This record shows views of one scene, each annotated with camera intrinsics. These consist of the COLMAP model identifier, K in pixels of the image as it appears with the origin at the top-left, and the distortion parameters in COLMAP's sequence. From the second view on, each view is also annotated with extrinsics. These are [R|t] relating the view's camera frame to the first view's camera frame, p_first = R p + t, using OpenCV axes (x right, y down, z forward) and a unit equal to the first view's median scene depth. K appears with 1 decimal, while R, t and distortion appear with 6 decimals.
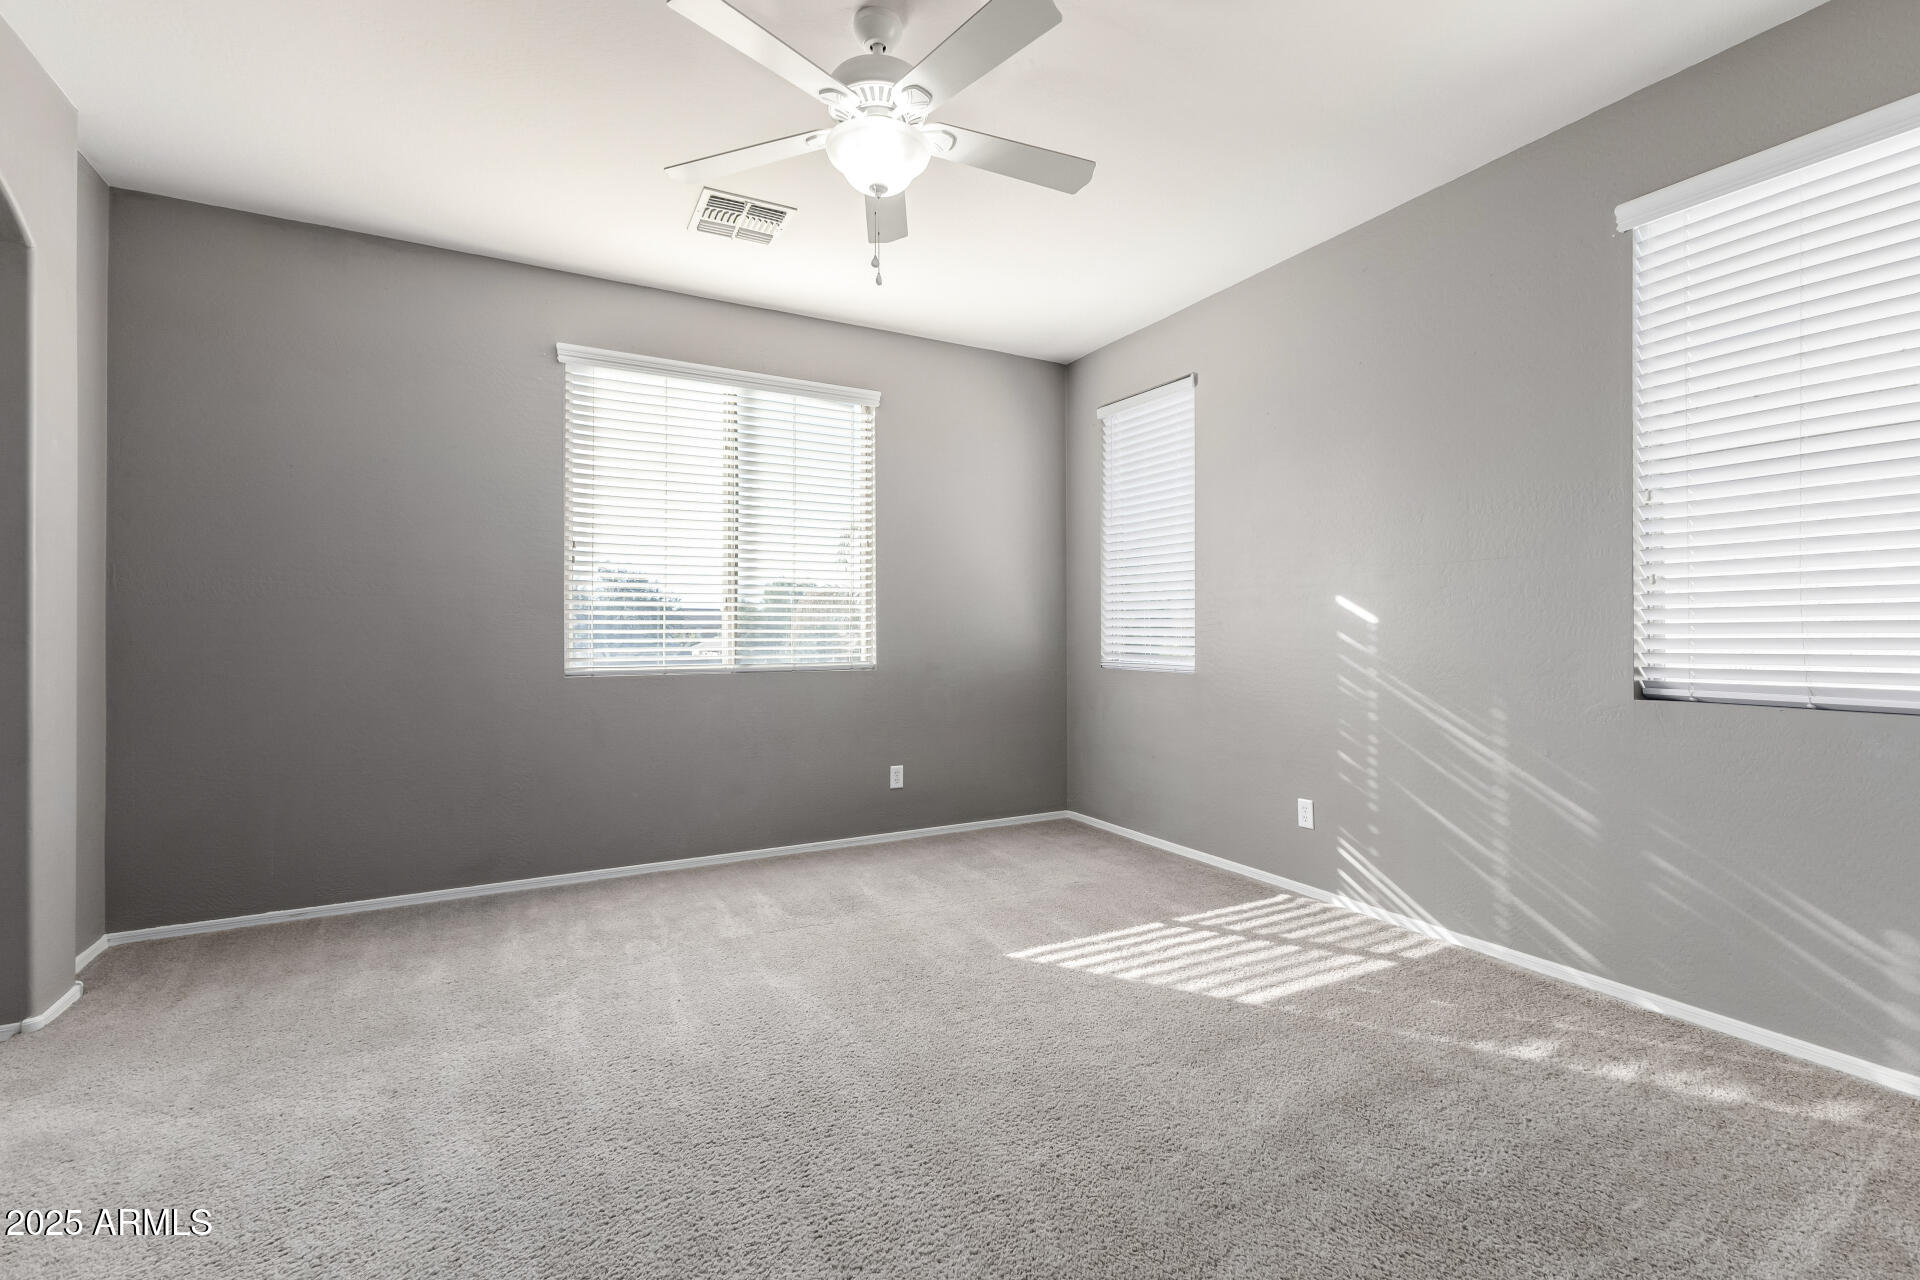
lens RADIAL K [[833.9, 0, 947.2], [0, 833.9, 621.4], [0, 0, 1]] dist [0.012428, -0.004102]
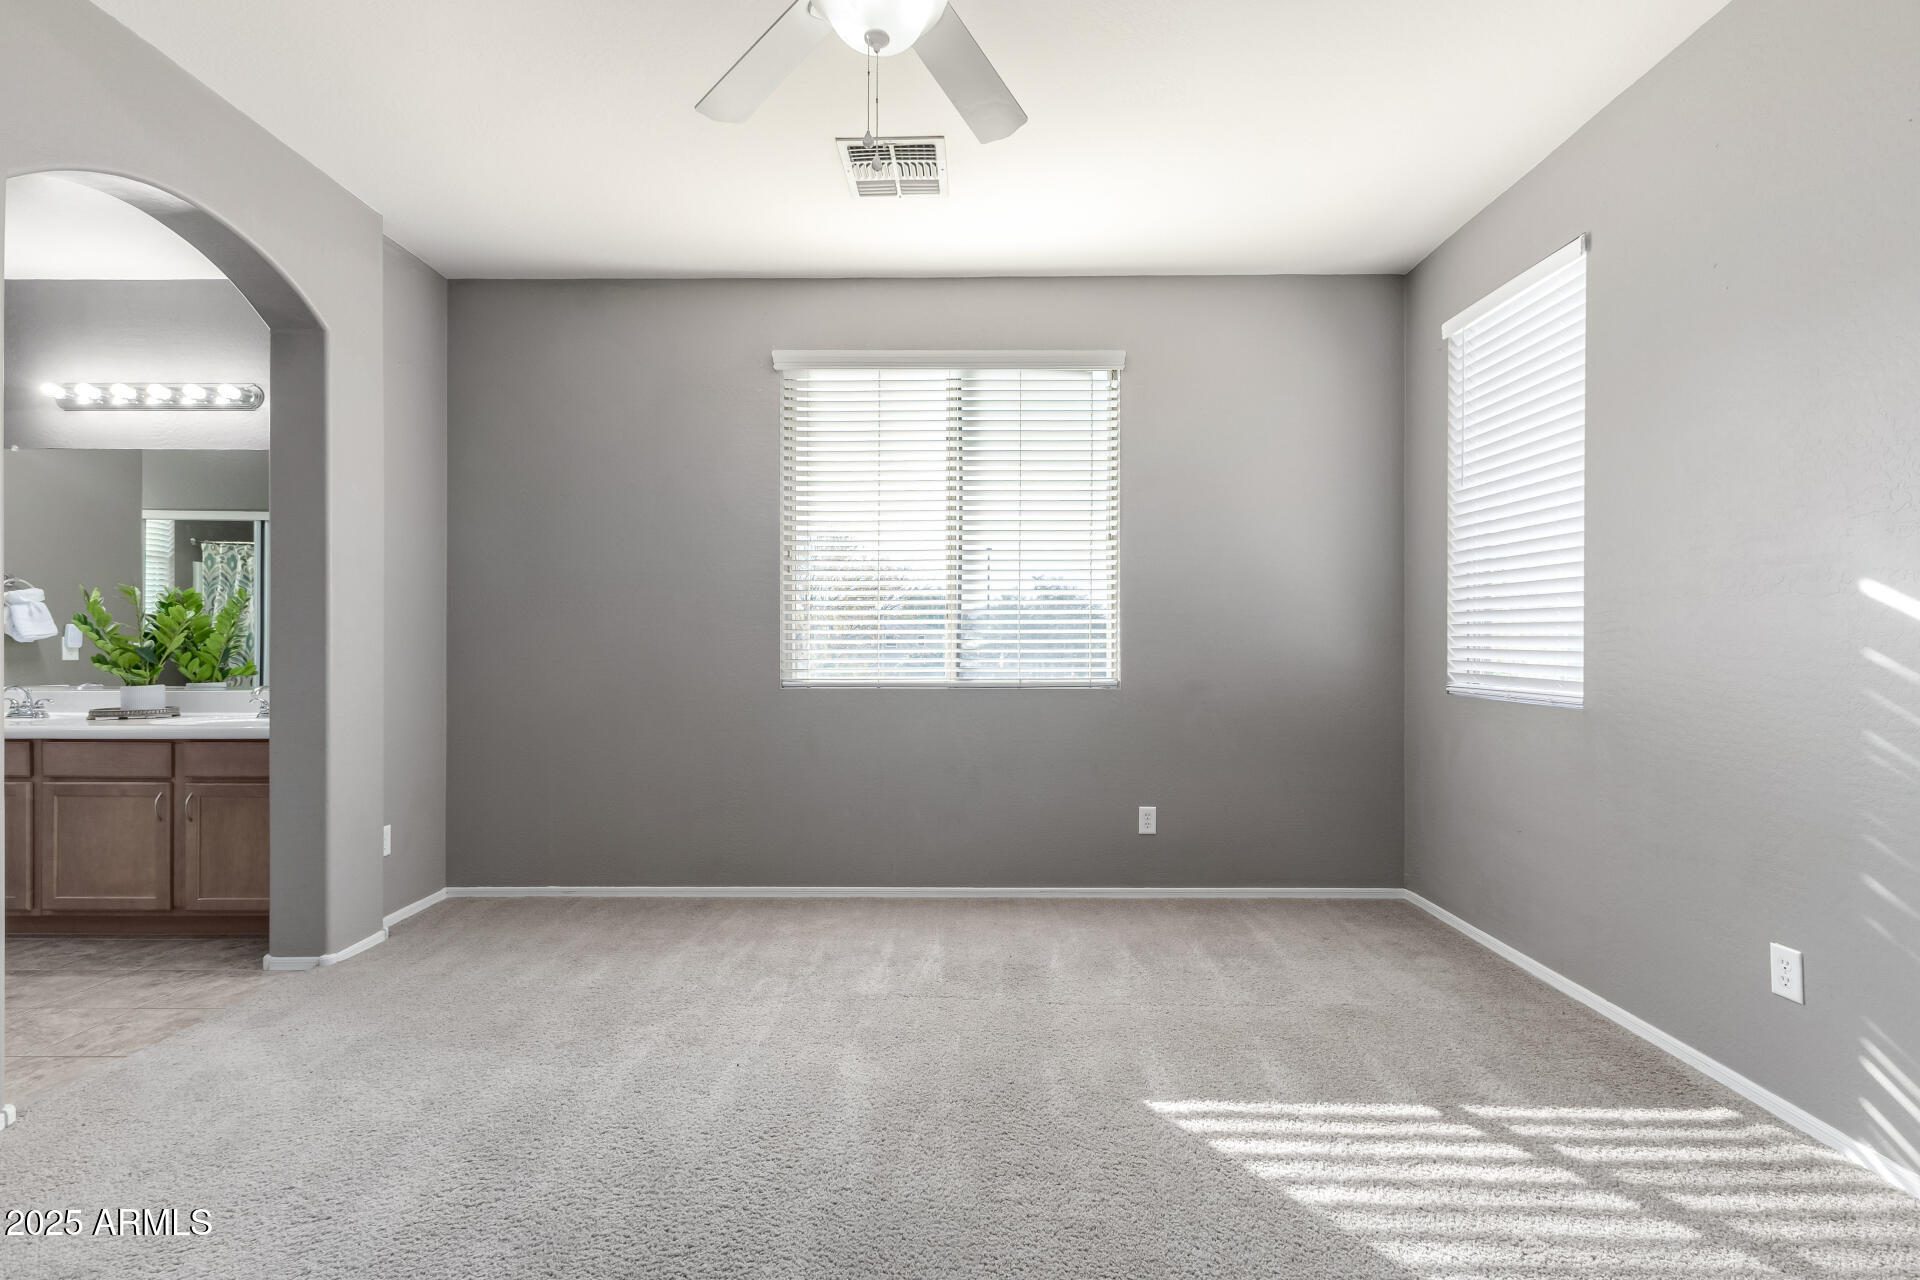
lens RADIAL K [[833.9, 0, 959.5], [0, 833.9, 640.6], [0, 0, 1]] dist [0.012428, -0.004102]
pose [[0.876121, -0.000174, -0.482091, 0.228792], [0.006014, 0.999926, 0.010570, 0.001044], [0.482053, -0.012160, 0.876058, 0.263048]]
